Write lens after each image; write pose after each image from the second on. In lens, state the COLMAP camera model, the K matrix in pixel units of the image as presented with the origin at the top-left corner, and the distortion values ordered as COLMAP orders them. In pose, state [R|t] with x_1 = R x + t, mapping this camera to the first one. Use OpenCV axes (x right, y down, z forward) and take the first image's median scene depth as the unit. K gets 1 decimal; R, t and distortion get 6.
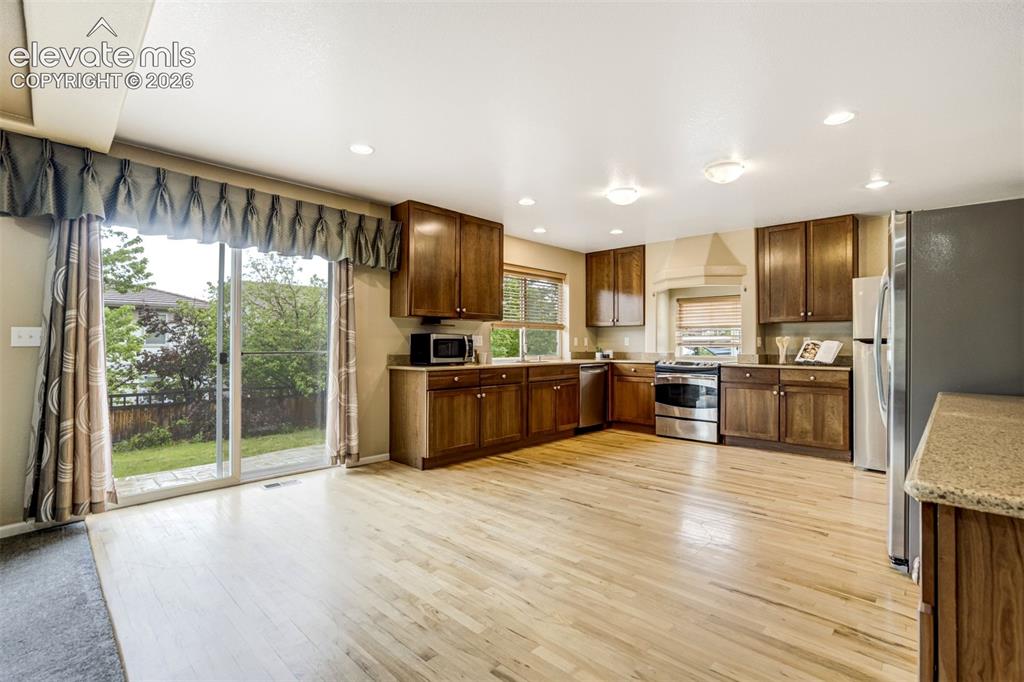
lens RADIAL K [[479.5, 0, 521.3], [0, 479.5, 343.3], [0, 0, 1]] dist [-0.026976, 0.010270]
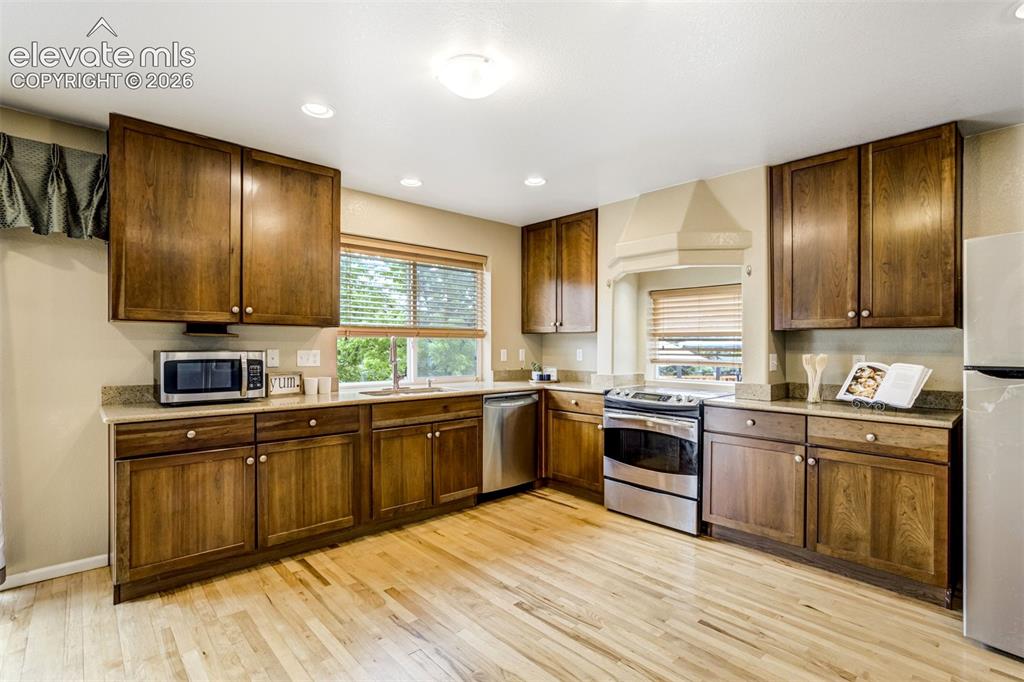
lens RADIAL K [[488.7, 0, 515.8], [0, 488.7, 347.5], [0, 0, 1]] dist [-0.012245, 0.001513]
pose [[0.997404, 0.001643, -0.071997, 0.239679], [-0.001125, 0.999973, 0.007234, -0.026088], [0.072007, -0.007134, 0.997379, 0.403097]]
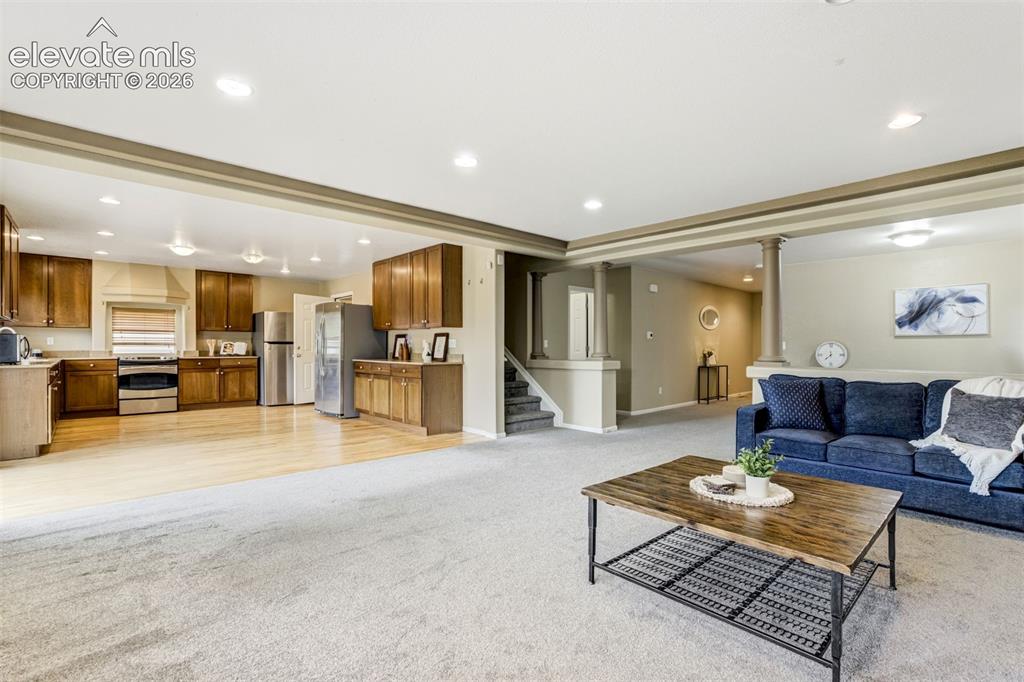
lens RADIAL K [[479.5, 0, 521.3], [0, 479.5, 343.3], [0, 0, 1]] dist [-0.026976, 0.010270]
pose [[0.056922, 0.002569, 0.998375, -1.038545], [-0.005394, 0.999983, -0.002265, -0.002999], [-0.998364, -0.005257, 0.056935, -0.158884]]
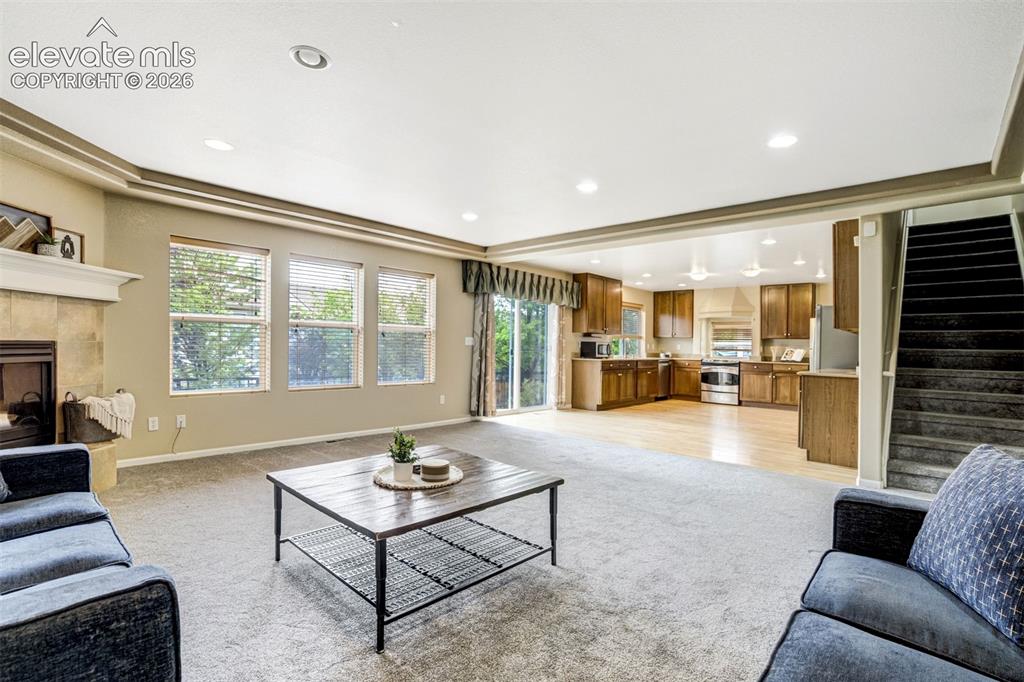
lens RADIAL K [[479.5, 0, 521.3], [0, 479.5, 343.3], [0, 0, 1]] dist [-0.026976, 0.010270]
pose [[0.999333, 0.018920, 0.031225, -0.486062], [-0.018857, 0.999820, -0.002312, -0.003729], [-0.031263, 0.001722, 0.999510, -0.808210]]
